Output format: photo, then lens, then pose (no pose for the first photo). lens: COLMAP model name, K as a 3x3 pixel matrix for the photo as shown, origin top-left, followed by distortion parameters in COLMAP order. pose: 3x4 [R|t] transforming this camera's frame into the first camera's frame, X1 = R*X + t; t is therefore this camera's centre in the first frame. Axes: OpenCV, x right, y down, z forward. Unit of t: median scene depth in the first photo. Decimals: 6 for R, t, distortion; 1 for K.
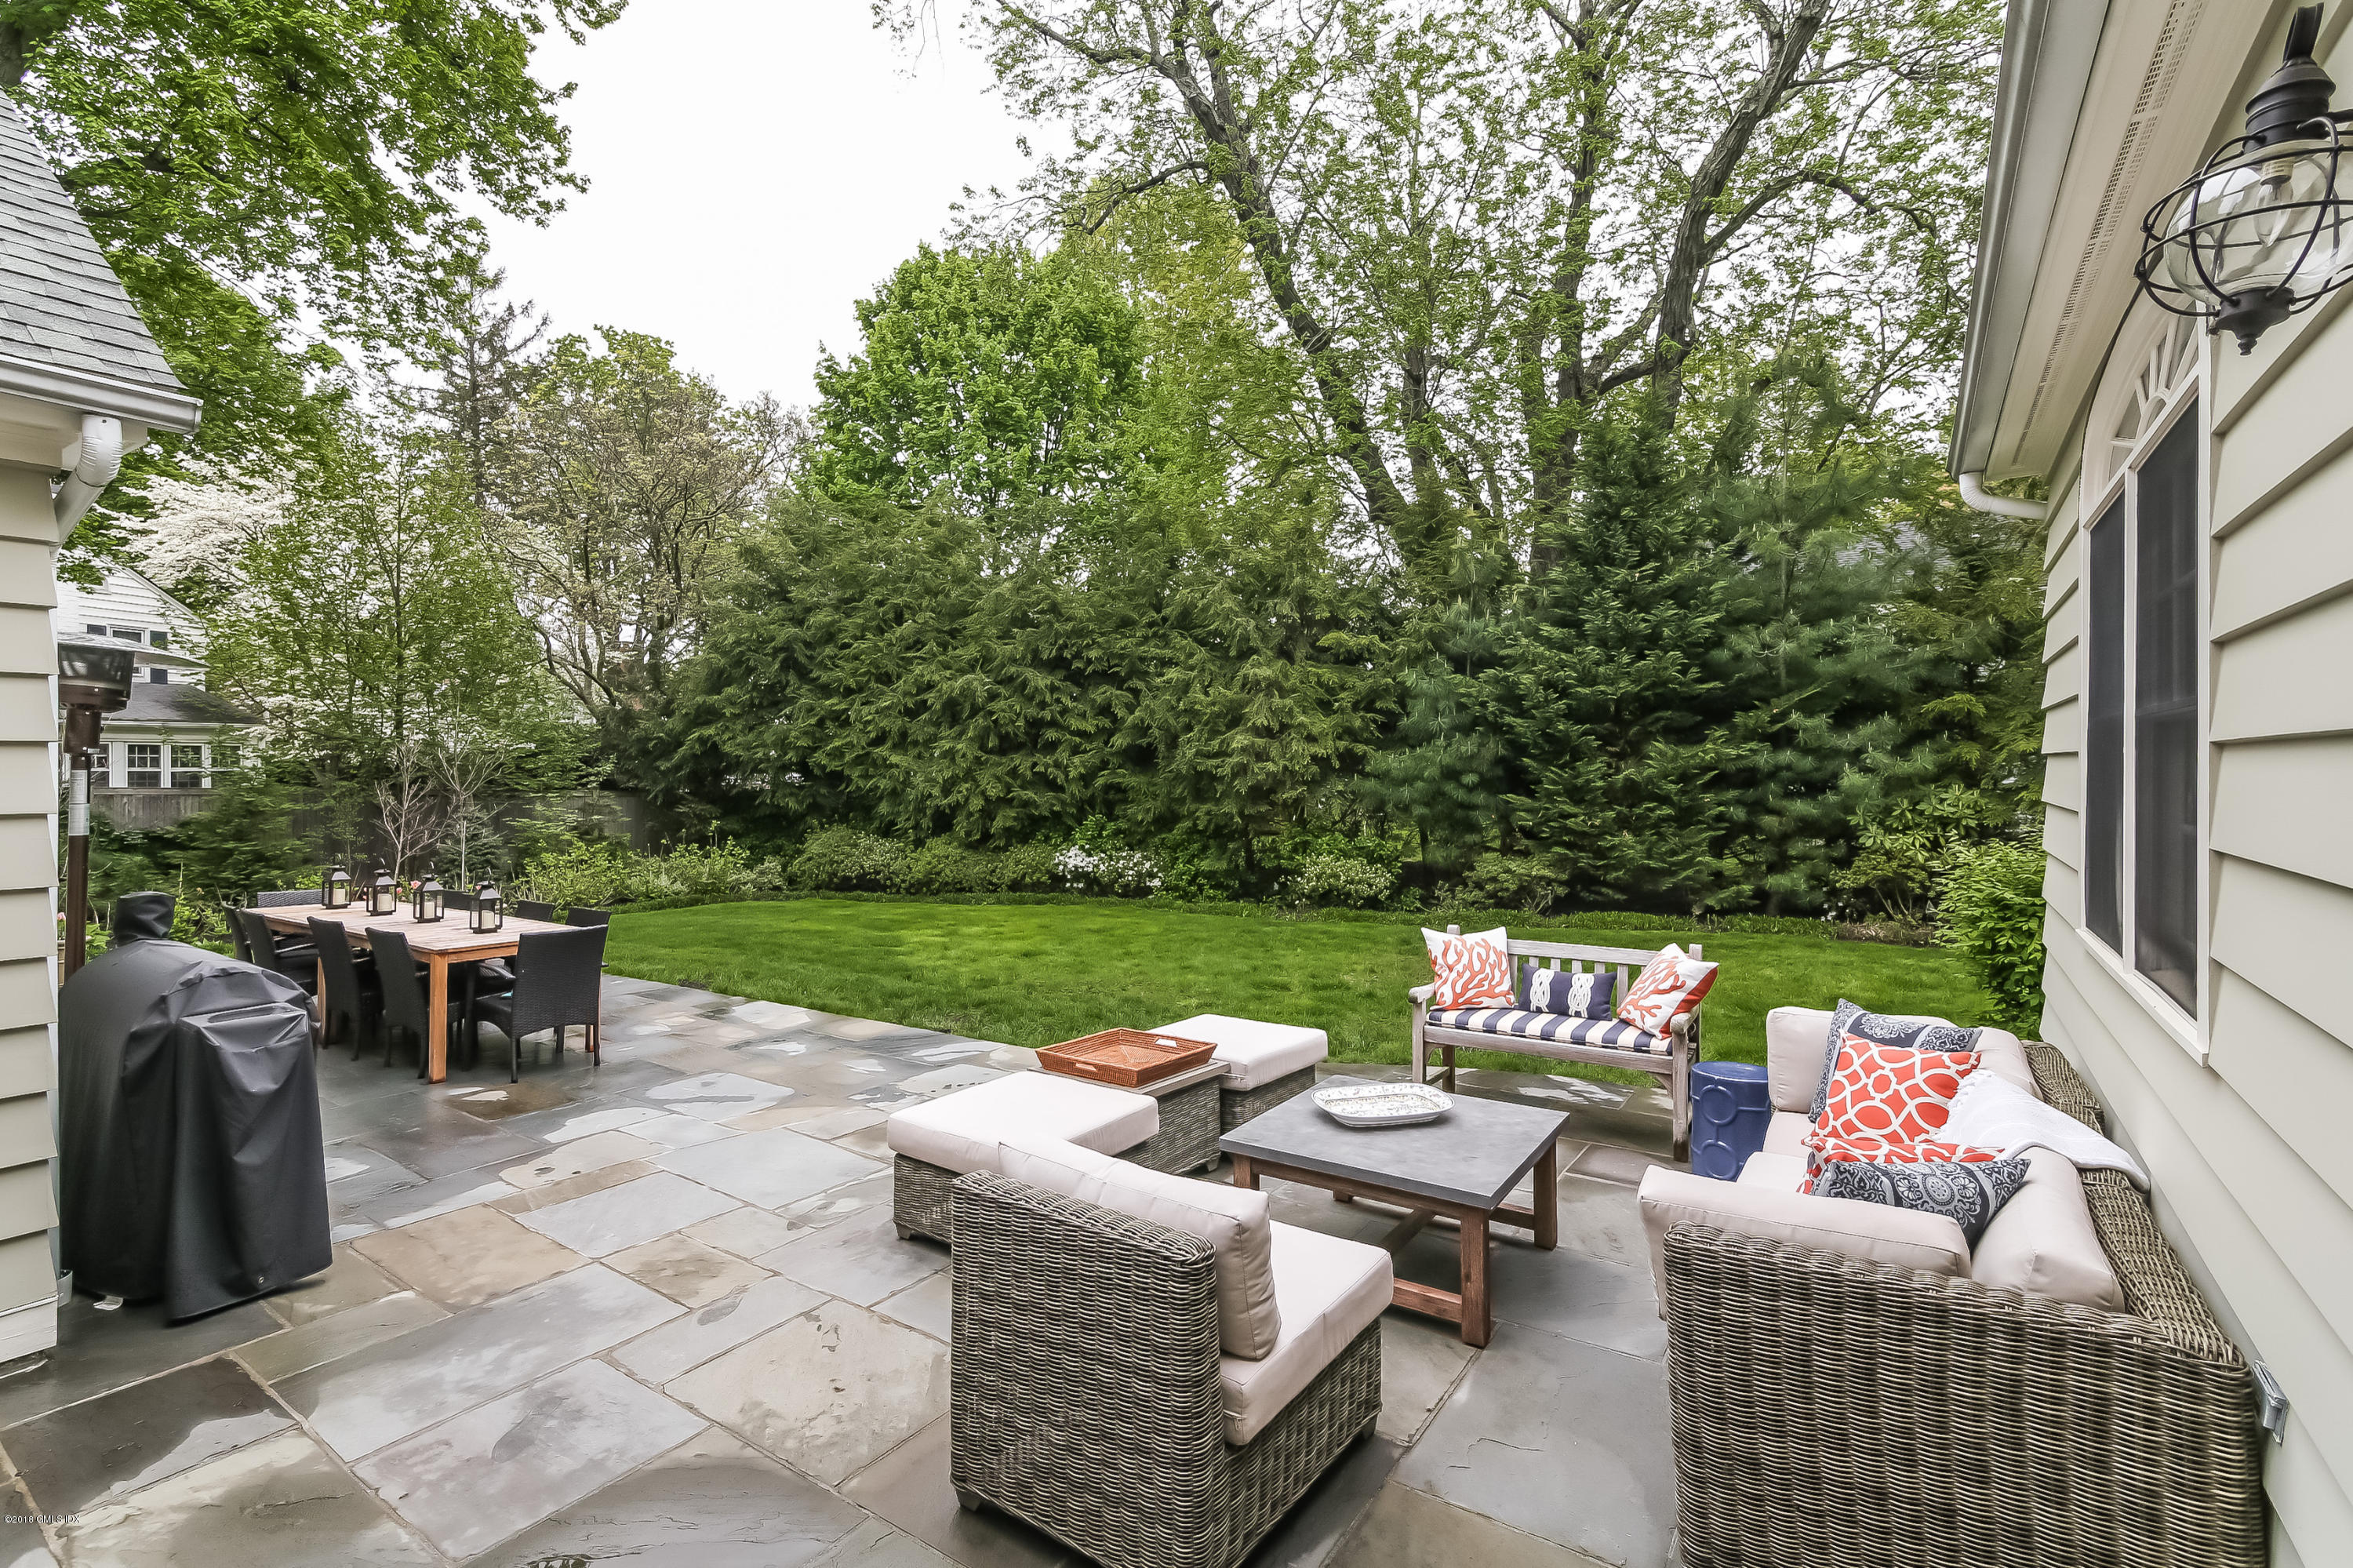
lens RADIAL K [[1111.0, 0, 1178.2], [0, 1111.0, 769.1], [0, 0, 1]] dist [0.010186, -0.000040]
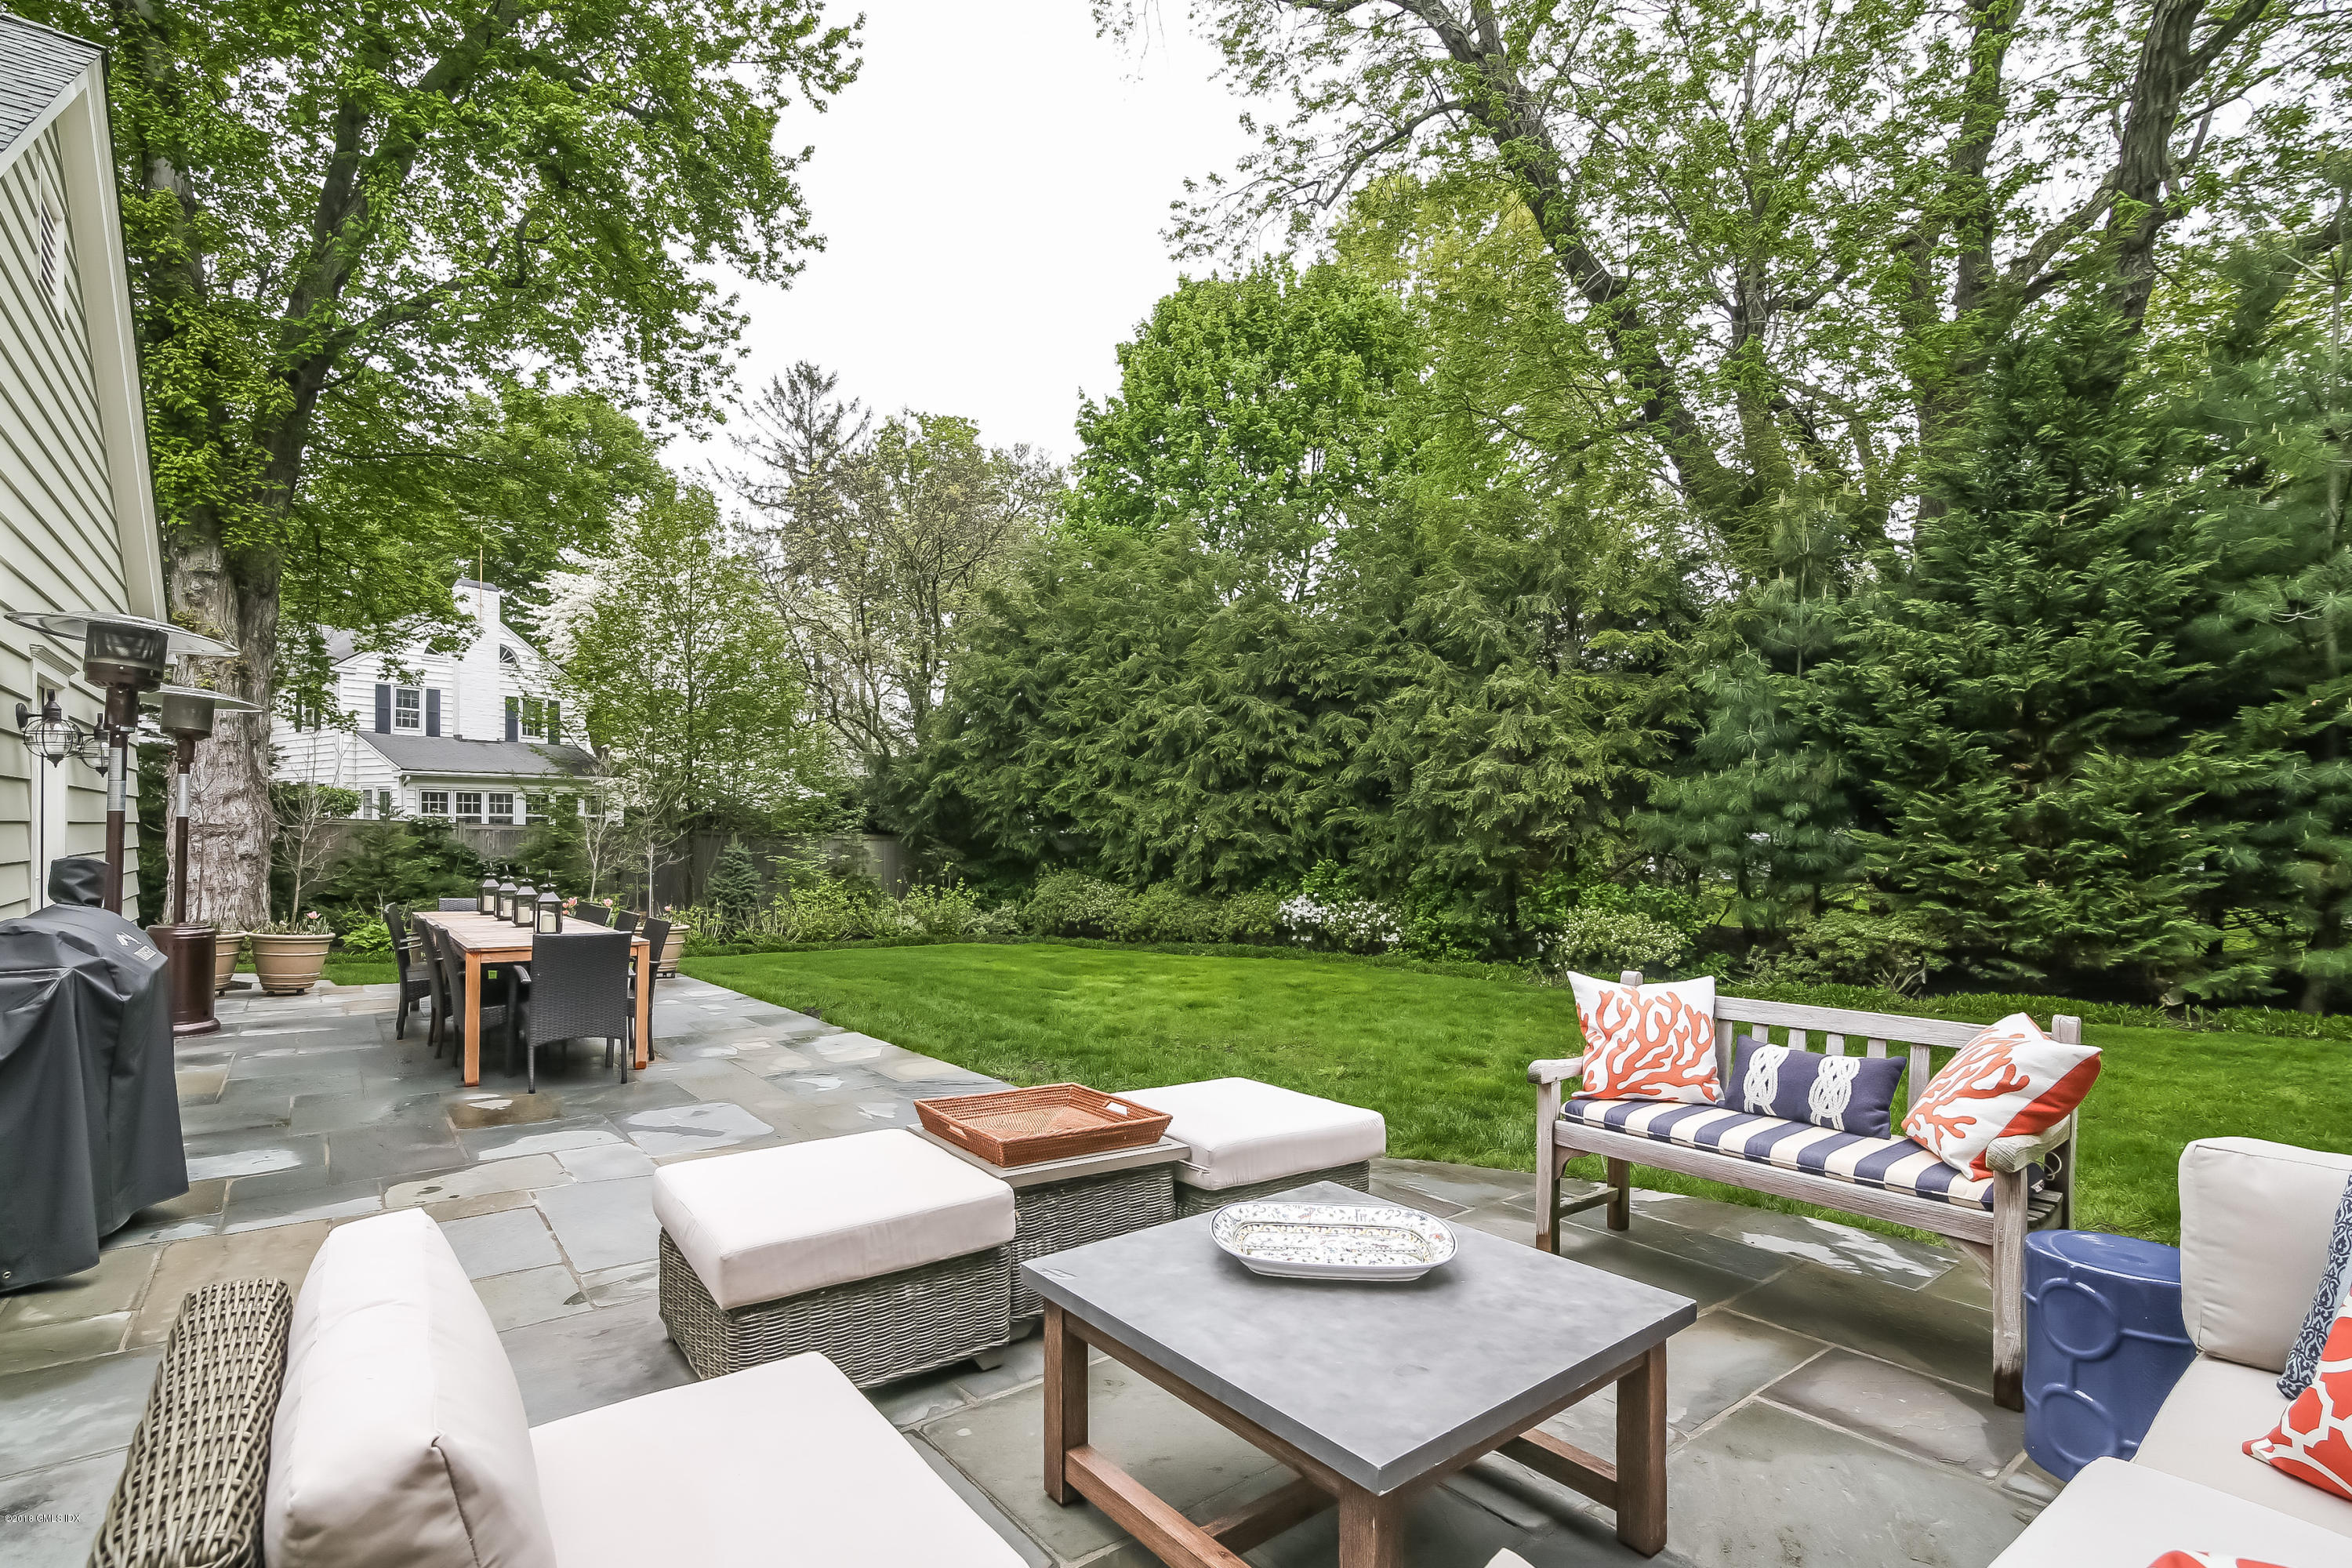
lens RADIAL K [[1091.1, 0, 1151.2], [0, 1091.1, 843.0], [0, 0, 1]] dist [-0.003835, -0.000556]
pose [[0.940691, 0.003815, -0.339242, 0.097187], [-0.004756, 0.999987, -0.001941, 0.033015], [0.339230, 0.003439, 0.940697, 0.148101]]
